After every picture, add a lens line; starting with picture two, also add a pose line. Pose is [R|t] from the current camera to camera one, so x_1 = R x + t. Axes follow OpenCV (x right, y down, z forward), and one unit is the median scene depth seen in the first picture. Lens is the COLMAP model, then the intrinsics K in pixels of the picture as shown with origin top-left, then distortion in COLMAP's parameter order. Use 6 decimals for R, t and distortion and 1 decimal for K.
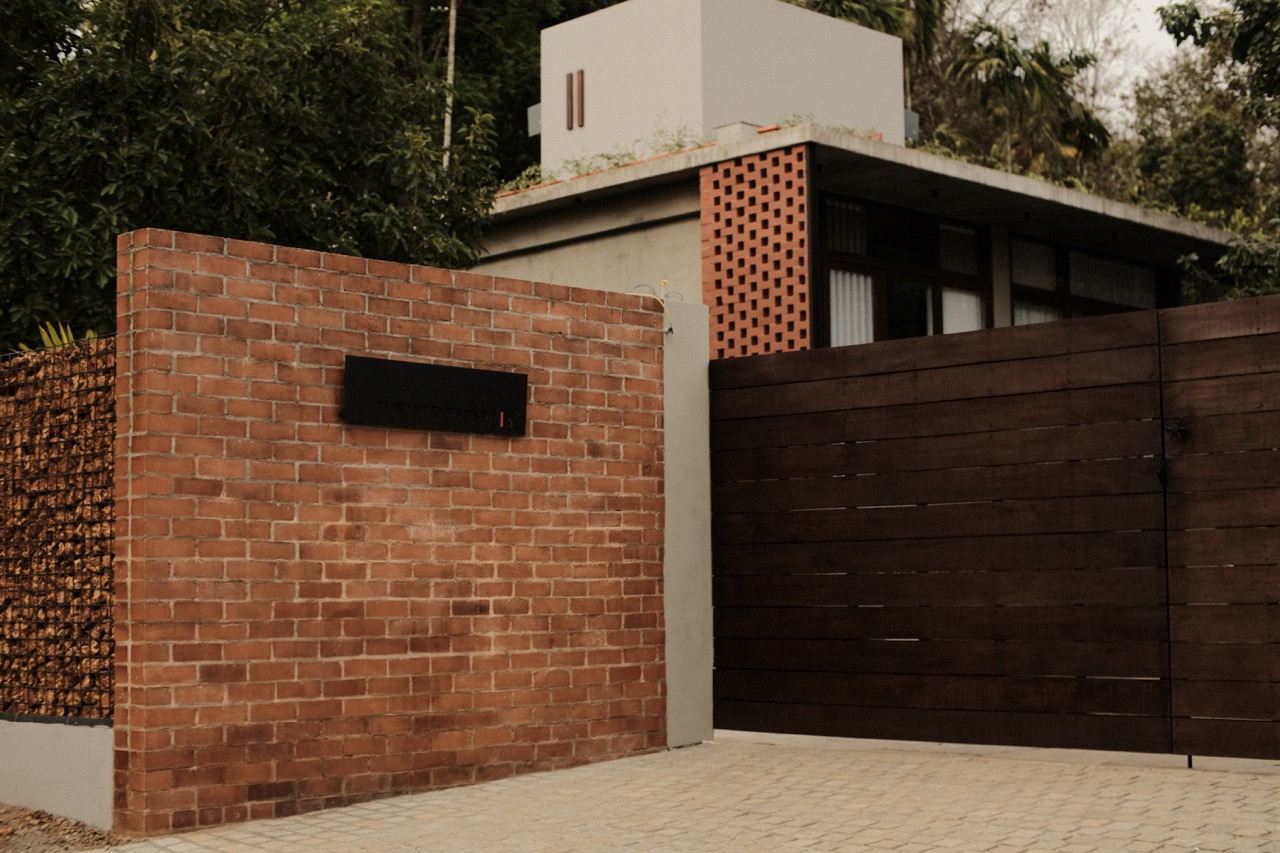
lens RADIAL K [[1914.0, 0, 606.8], [0, 1914.0, 423.7], [0, 0, 1]] dist [-0.208402, 0.690081]
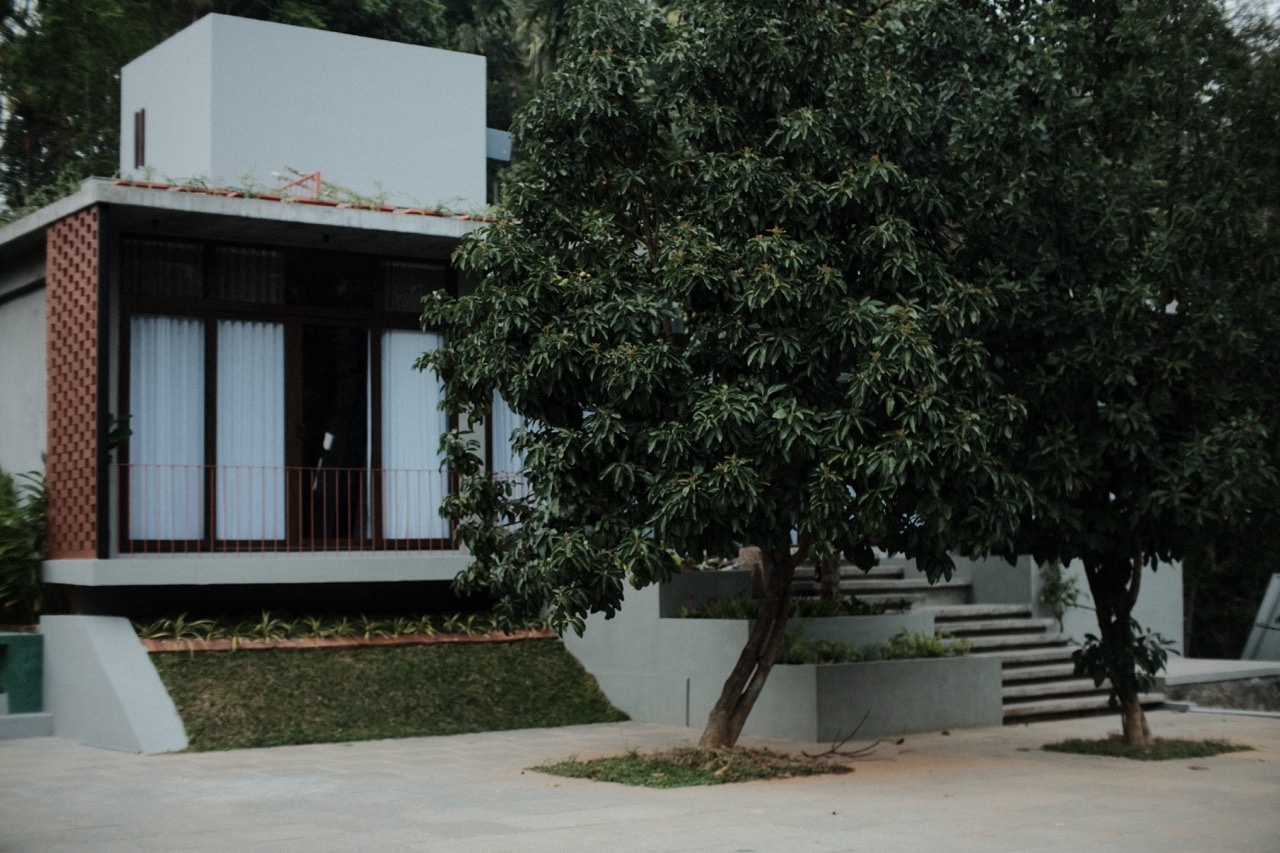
lens RADIAL K [[1914.3, 0, 623.8], [0, 1914.3, 407.7], [0, 0, 1]] dist [-0.229070, 0.787662]
pose [[0.993828, -0.021985, -0.108729, 0.462622], [0.022790, 0.999721, 0.006173, -0.040420], [0.108563, -0.008613, 0.994052, 0.058344]]
